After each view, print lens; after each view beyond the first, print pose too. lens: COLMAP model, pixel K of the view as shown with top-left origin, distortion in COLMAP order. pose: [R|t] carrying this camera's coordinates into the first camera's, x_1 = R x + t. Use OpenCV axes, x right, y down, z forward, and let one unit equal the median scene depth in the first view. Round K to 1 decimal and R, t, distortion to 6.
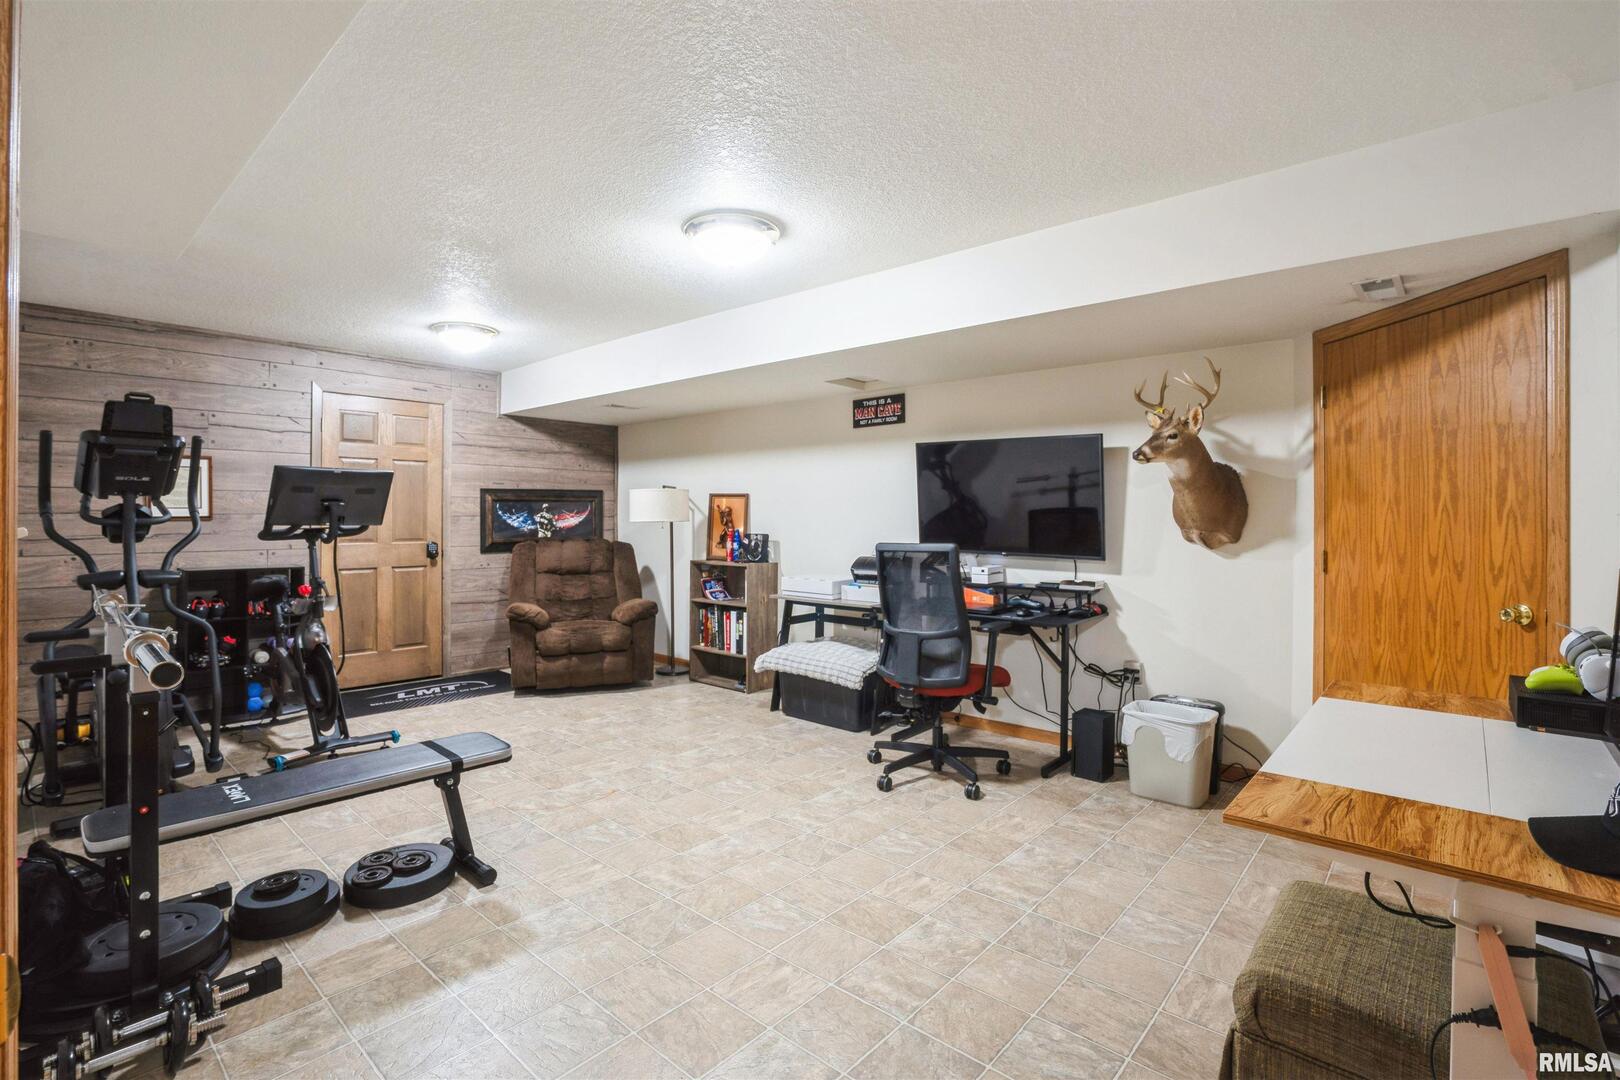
lens RADIAL K [[743.5, 0, 810.7], [0, 743.5, 526.6], [0, 0, 1]] dist [0.000039, -0.000123]
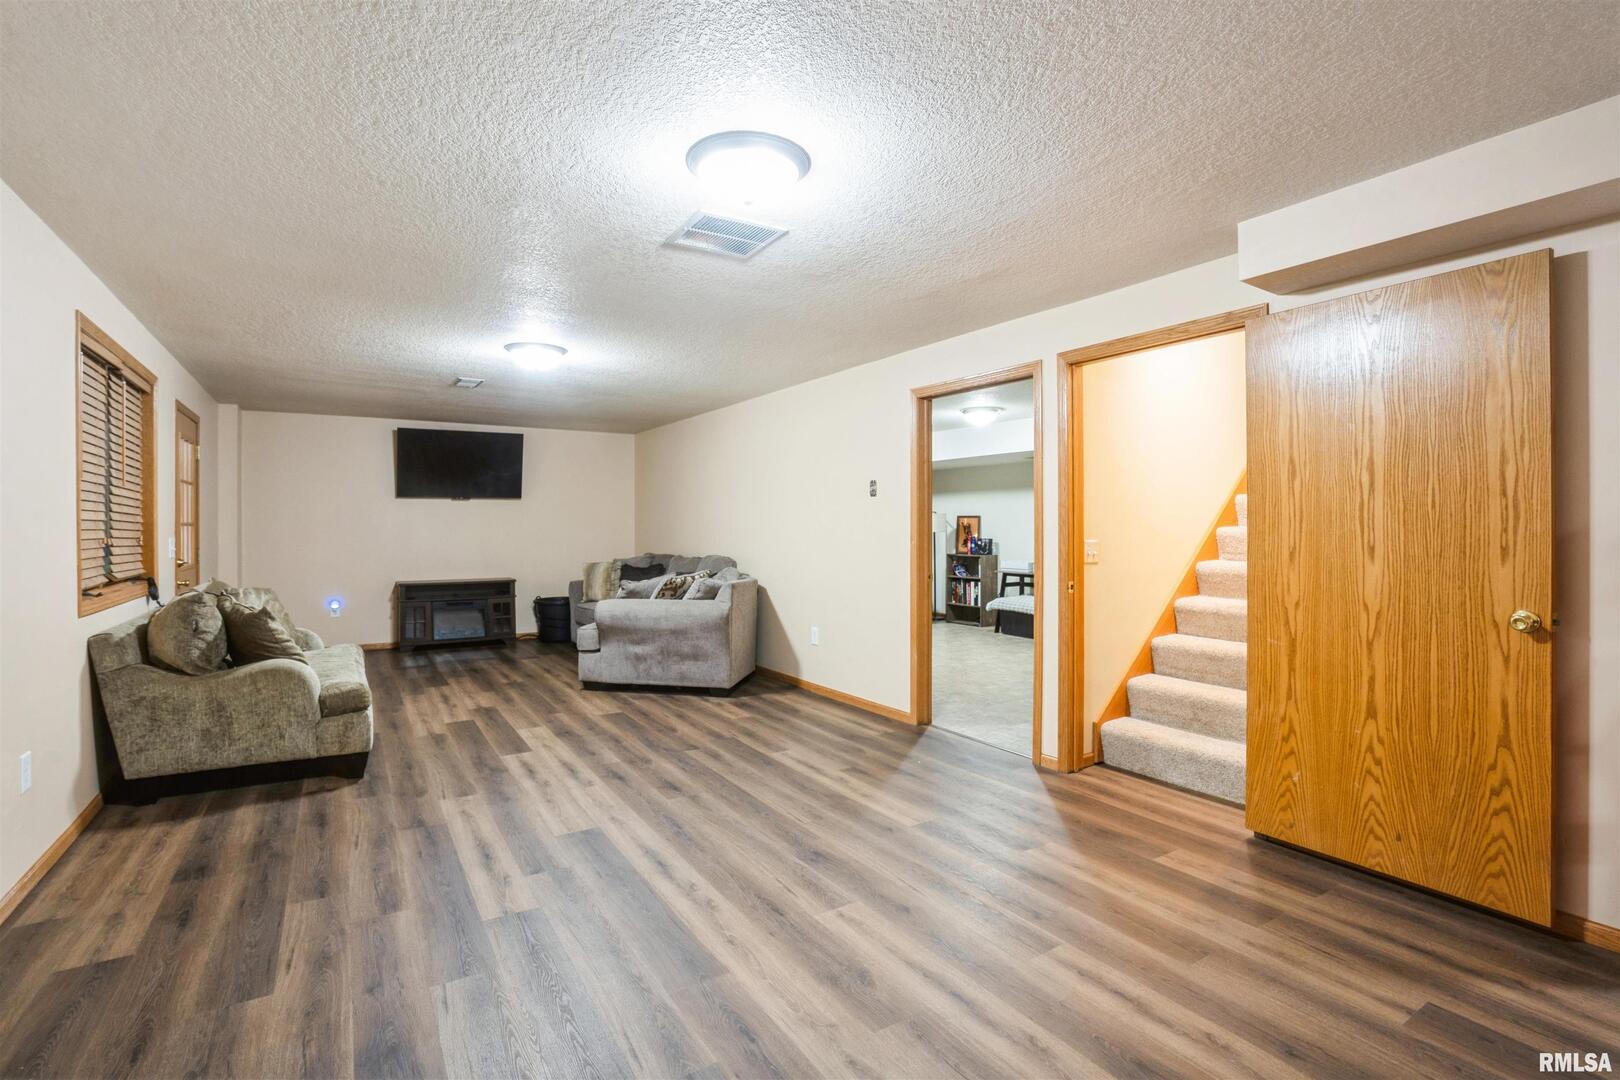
lens RADIAL K [[743.5, 0, 811.9], [0, 743.5, 535.8], [0, 0, 1]] dist [0.000039, -0.000123]
pose [[0.961271, -0.004369, -0.275571, 0.017755], [0.002501, 0.999971, -0.007129, 0.014932], [0.275595, 0.006164, 0.961254, -0.806906]]
